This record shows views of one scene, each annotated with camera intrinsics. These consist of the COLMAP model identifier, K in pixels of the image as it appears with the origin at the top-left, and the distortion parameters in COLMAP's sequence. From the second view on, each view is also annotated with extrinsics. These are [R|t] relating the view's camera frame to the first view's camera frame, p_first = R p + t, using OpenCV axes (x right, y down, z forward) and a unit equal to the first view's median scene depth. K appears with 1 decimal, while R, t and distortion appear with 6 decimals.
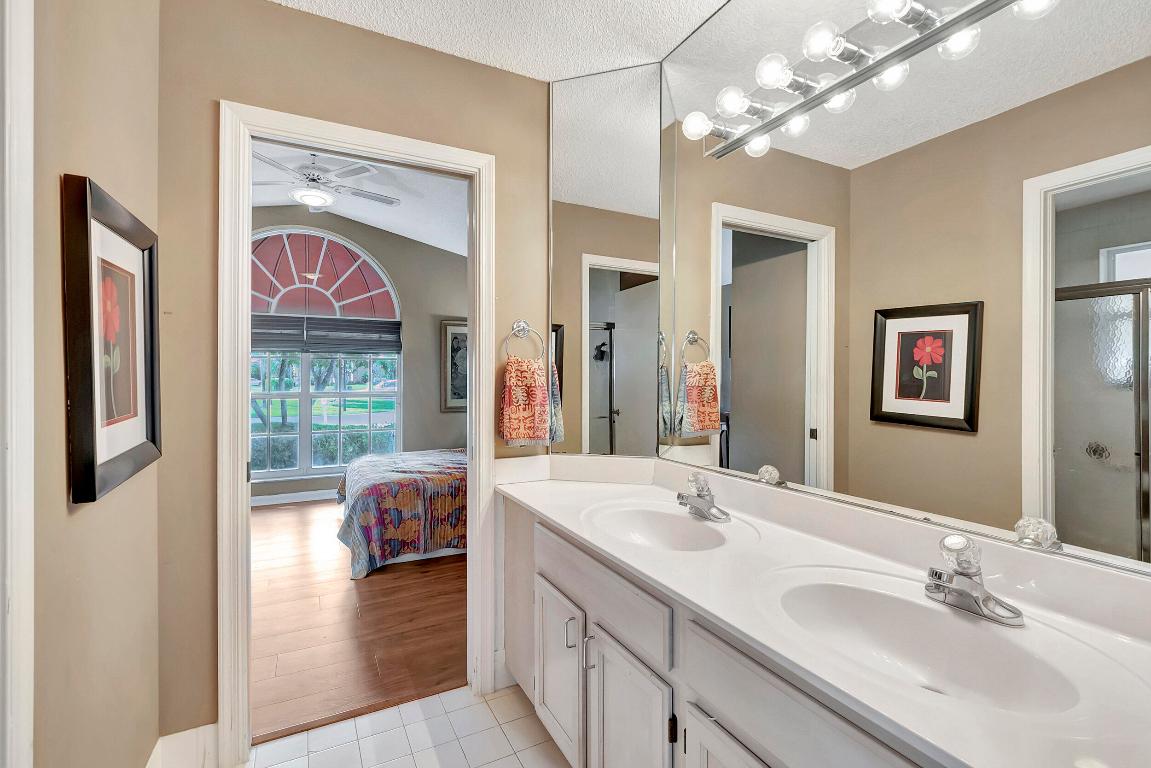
lens RADIAL K [[506.1, 0, 572.6], [0, 506.1, 383.2], [0, 0, 1]] dist [0.001161, 0.000007]
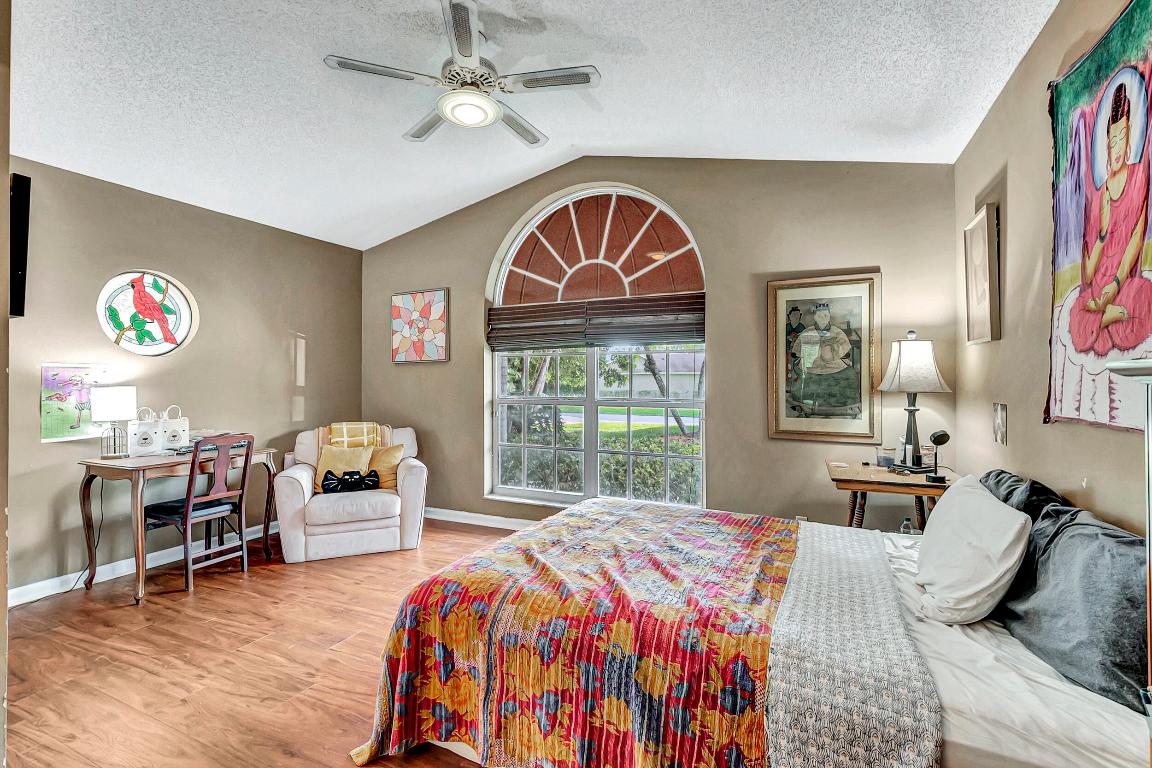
lens RADIAL K [[506.5, 0, 574.2], [0, 506.5, 380.6], [0, 0, 1]] dist [0.001161, 0.000007]
pose [[0.605409, 0.001429, -0.795914, 0.075912], [-0.008553, 0.999952, -0.004711, -0.005120], [0.795869, 0.009659, 0.605392, 0.494852]]
